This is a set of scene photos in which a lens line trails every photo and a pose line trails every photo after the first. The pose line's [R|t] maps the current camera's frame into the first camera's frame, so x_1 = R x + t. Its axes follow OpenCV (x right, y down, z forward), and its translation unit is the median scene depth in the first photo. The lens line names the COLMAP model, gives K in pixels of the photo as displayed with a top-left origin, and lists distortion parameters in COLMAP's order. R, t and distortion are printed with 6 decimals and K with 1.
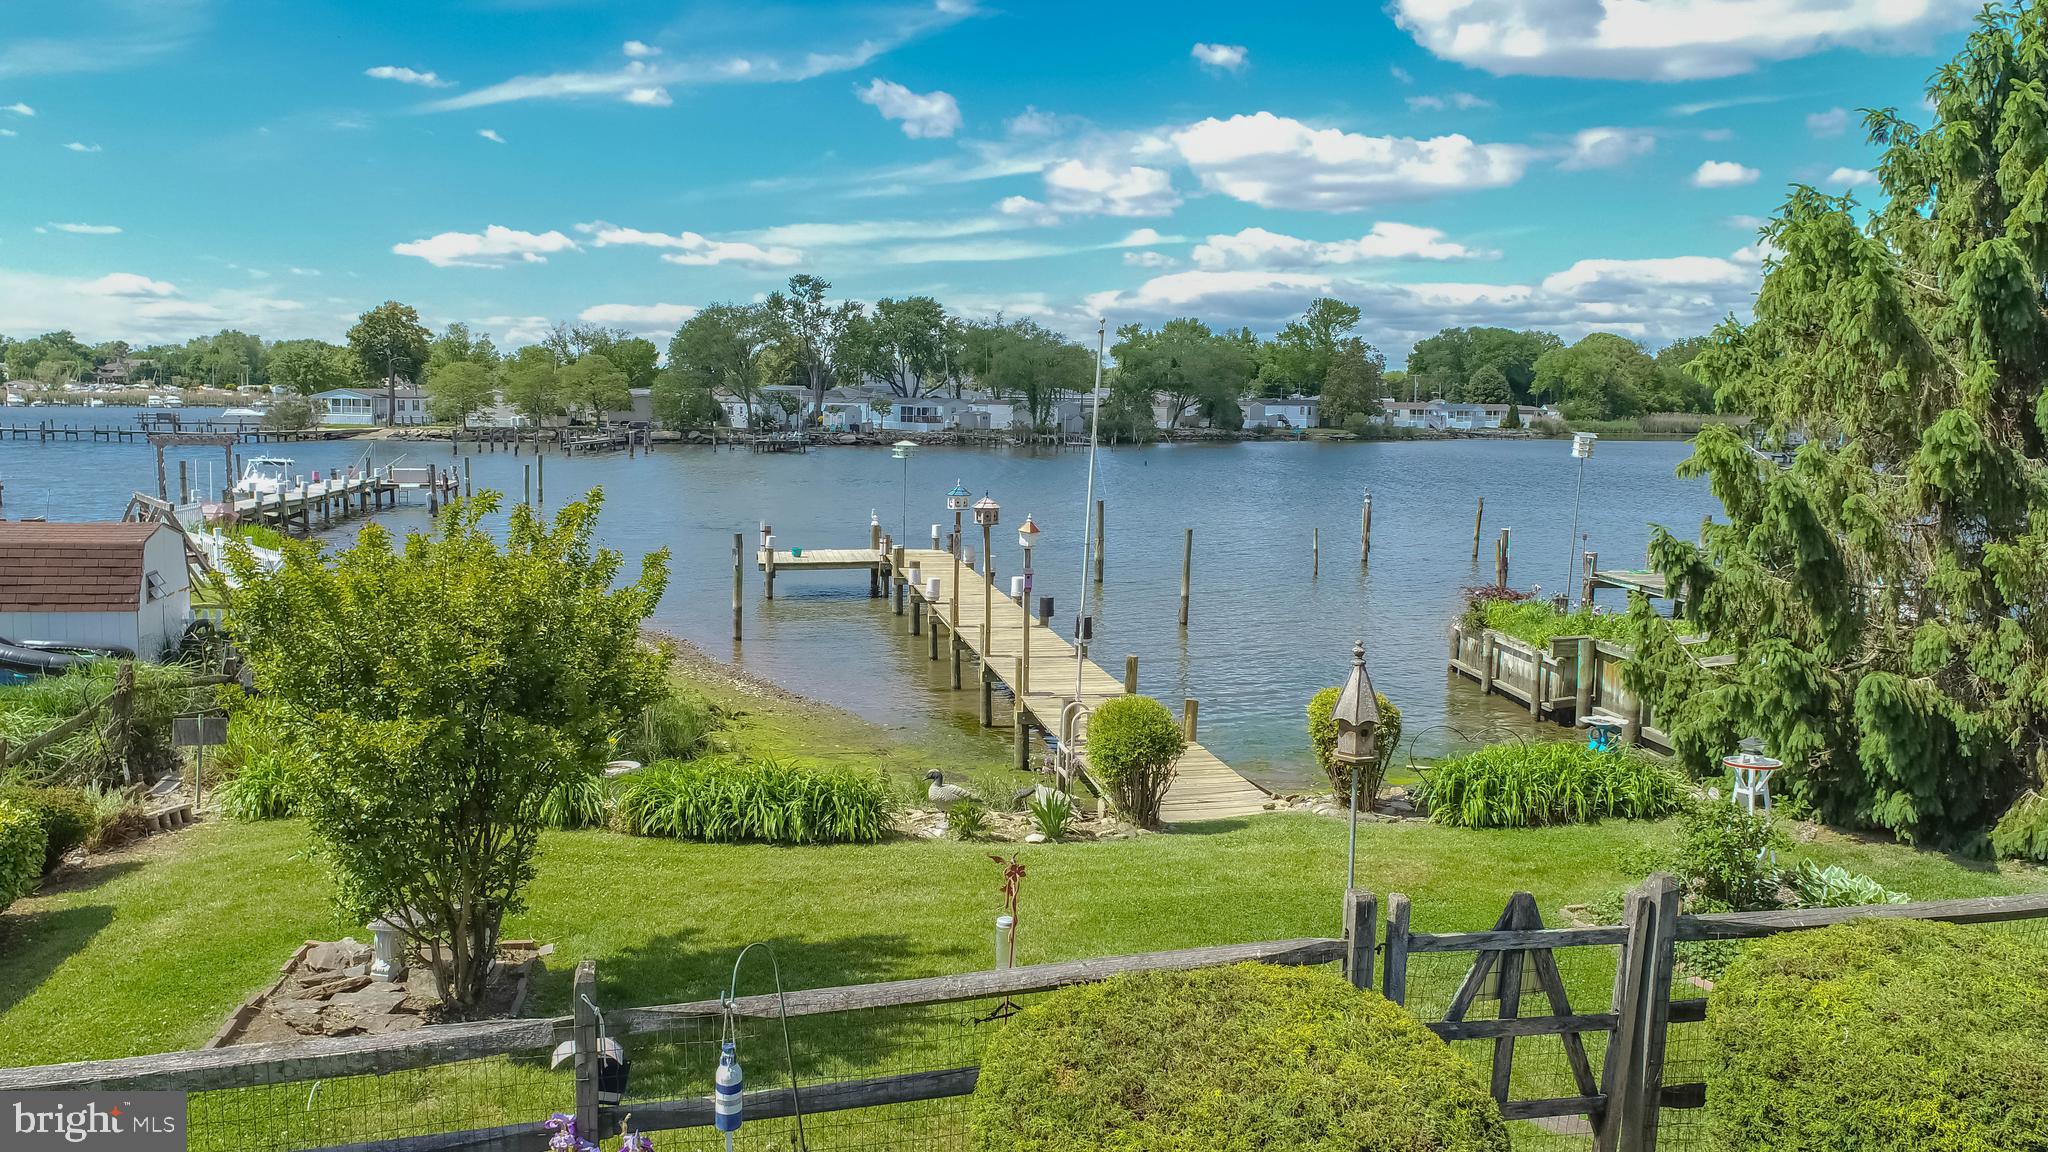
lens RADIAL K [[1388.3, 0, 1014.0], [0, 1388.3, 579.1], [0, 0, 1]] dist [-0.017783, 0.010376]
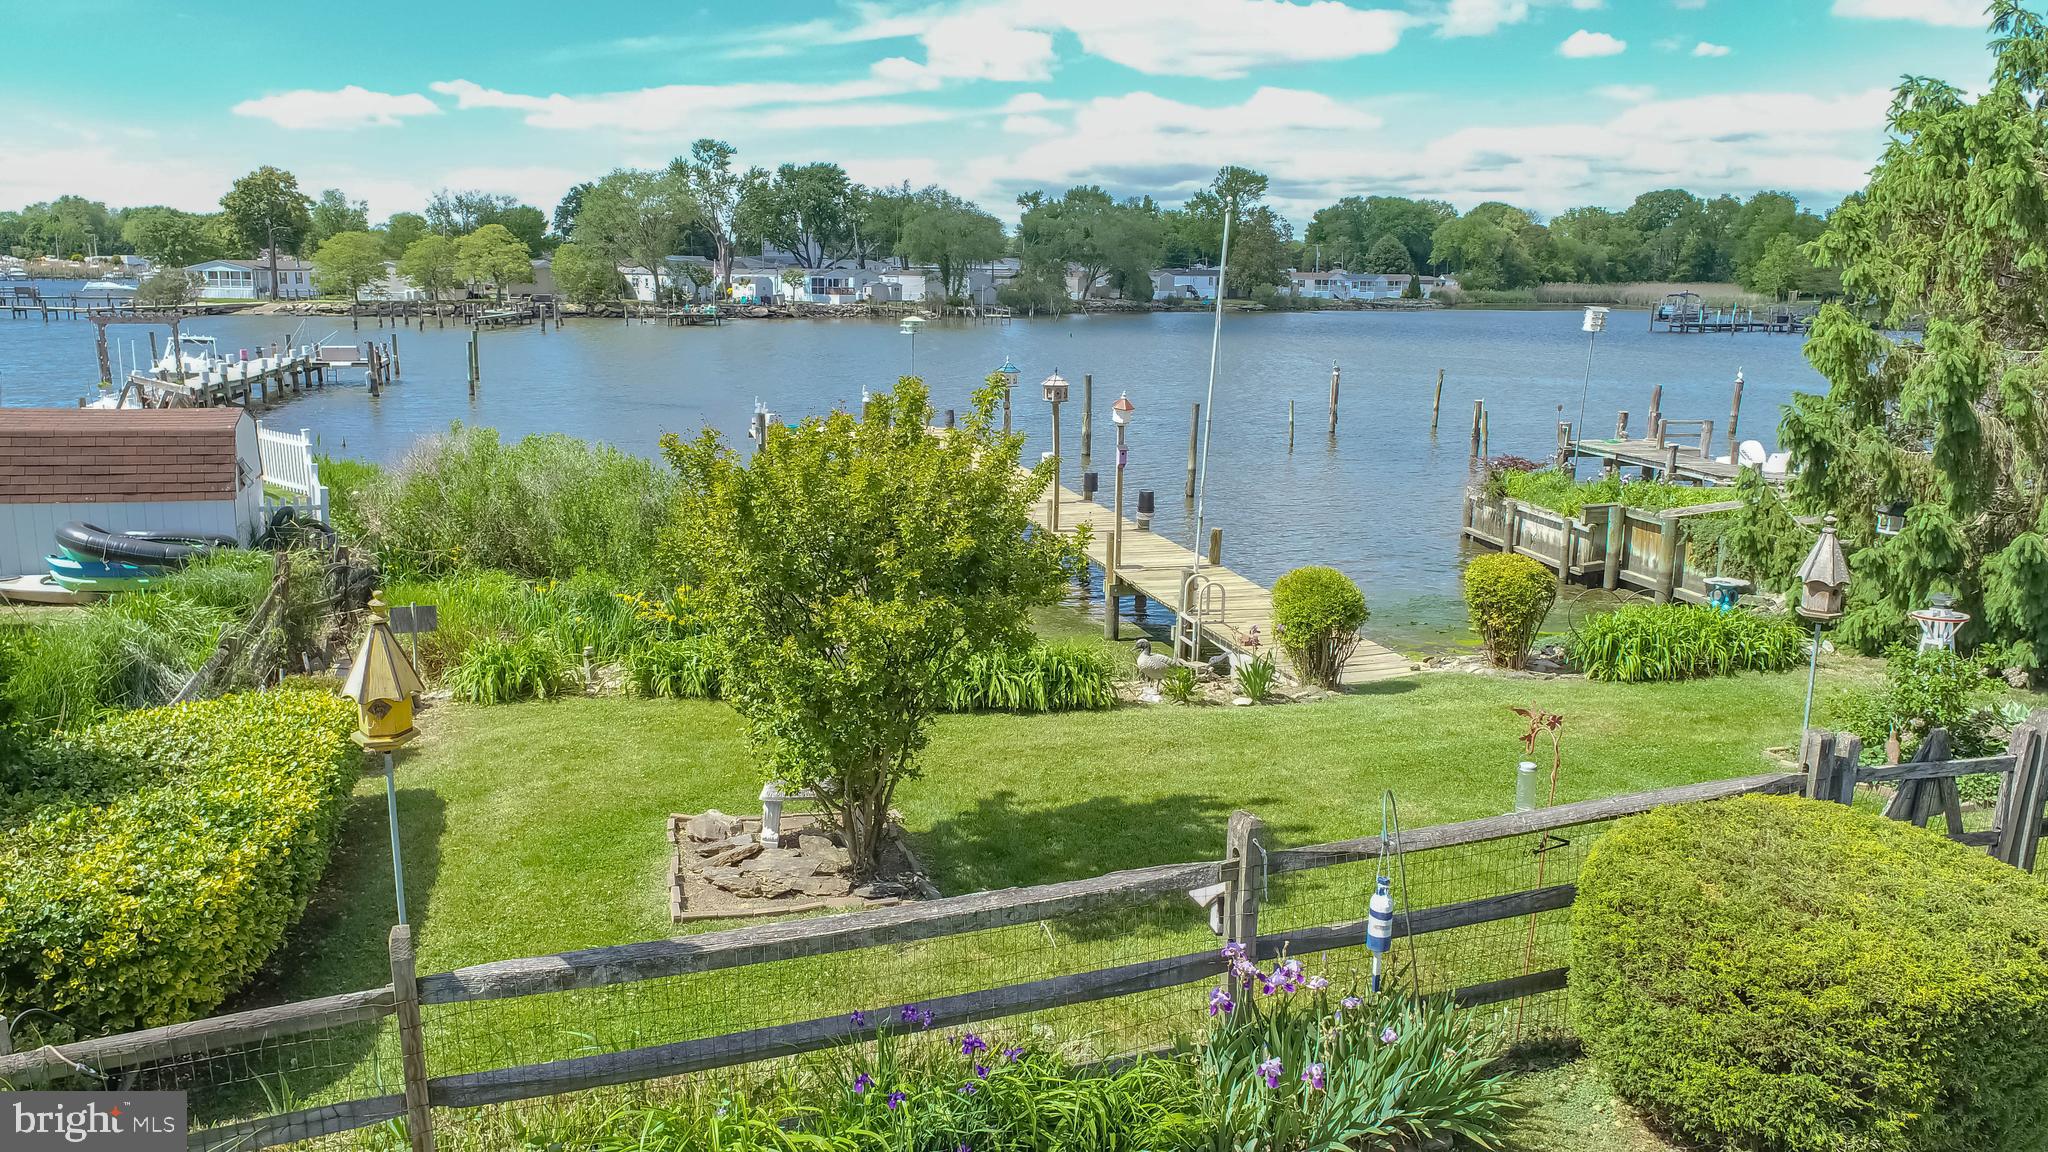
lens RADIAL K [[1388.3, 0, 1017.3], [0, 1388.3, 582.1], [0, 0, 1]] dist [-0.017783, 0.010376]
pose [[0.996820, -0.018691, 0.077464, -0.019140], [0.011413, 0.995568, 0.093345, -0.000410], [-0.078866, -0.092164, 0.992616, -0.002493]]
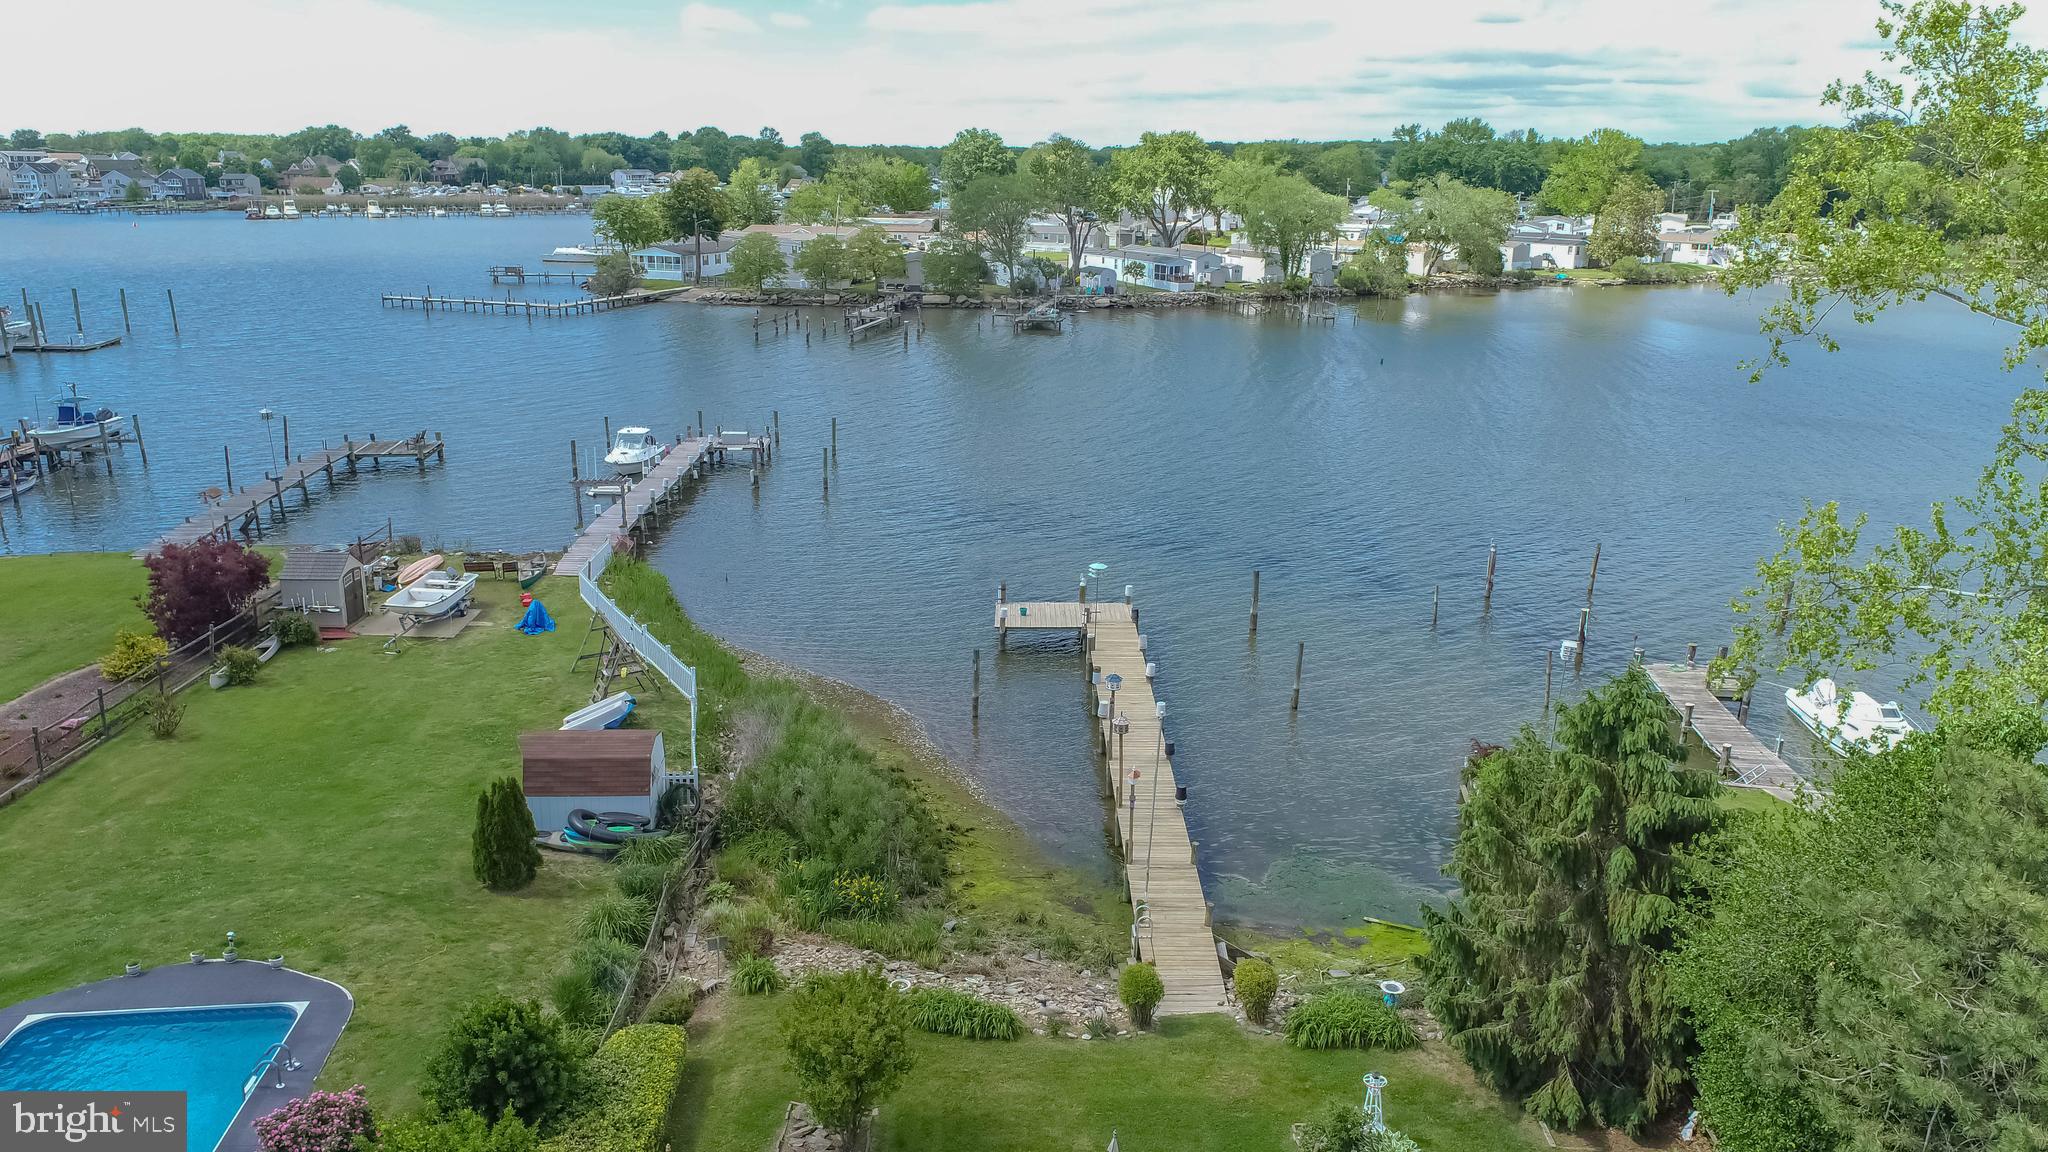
lens RADIAL K [[1388.3, 0, 1017.0], [0, 1388.3, 570.6], [0, 0, 1]] dist [-0.017783, 0.010376]
pose [[0.981937, 0.051438, -0.182082, 0.021409], [-0.021931, 0.986792, 0.160499, -0.070783], [0.187933, -0.153606, 0.970096, -0.081337]]
